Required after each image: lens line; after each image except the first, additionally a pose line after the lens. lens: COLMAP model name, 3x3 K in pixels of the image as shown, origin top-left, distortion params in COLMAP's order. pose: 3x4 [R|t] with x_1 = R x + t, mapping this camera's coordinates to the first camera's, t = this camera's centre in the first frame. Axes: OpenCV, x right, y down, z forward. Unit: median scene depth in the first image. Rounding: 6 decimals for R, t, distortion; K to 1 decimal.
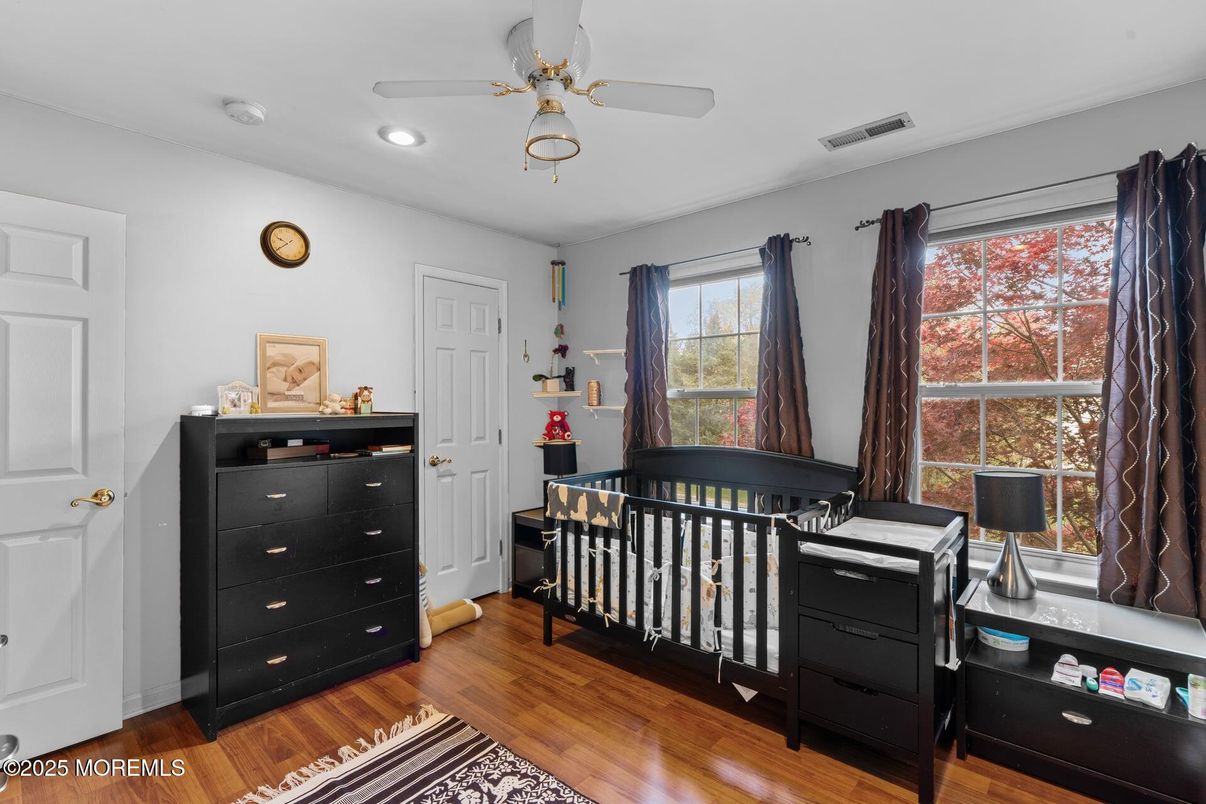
lens RADIAL K [[542.6, 0, 591.2], [0, 542.6, 399.8], [0, 0, 1]] dist [-0.000395, -0.000671]
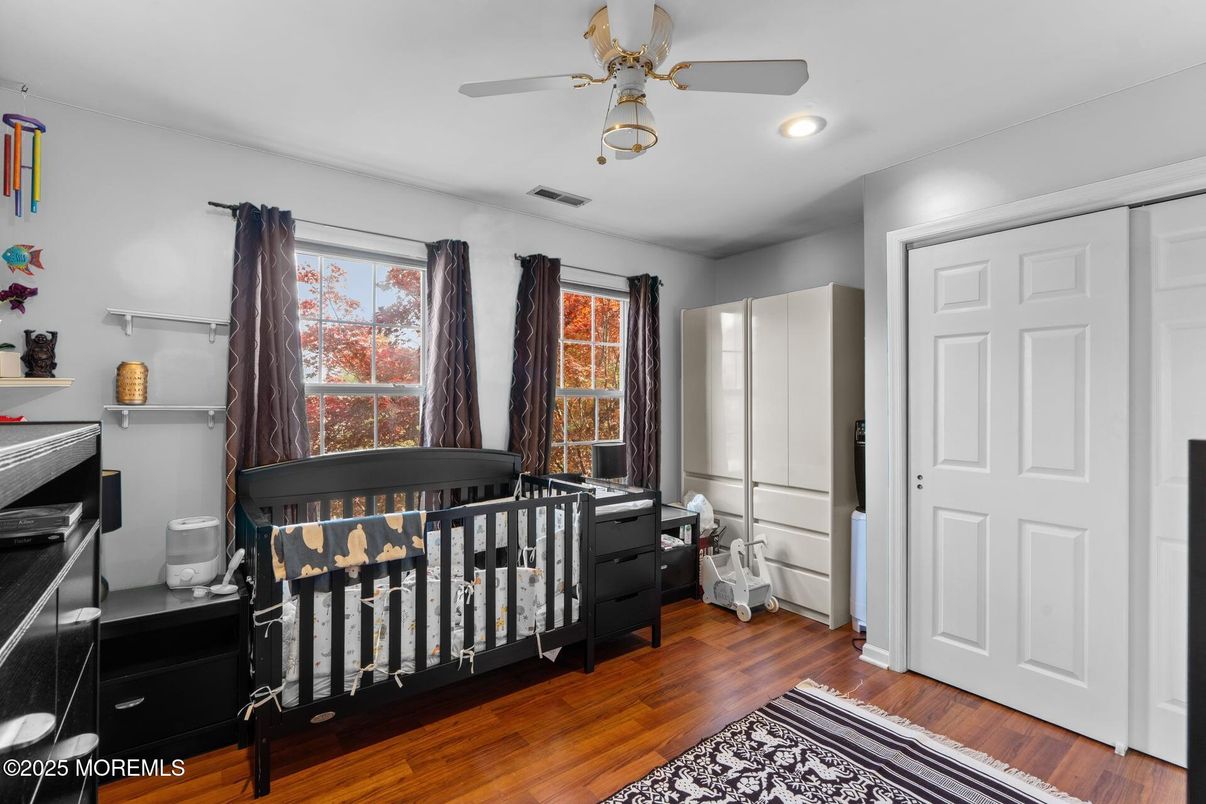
lens RADIAL K [[542.6, 0, 592.6], [0, 542.6, 402.5], [0, 0, 1]] dist [-0.000395, -0.000671]
pose [[0.196458, 0.004125, 0.980504, -0.679471], [-0.005123, 0.999982, -0.003181, 0.011891], [-0.980499, -0.004398, 0.196476, 0.578946]]
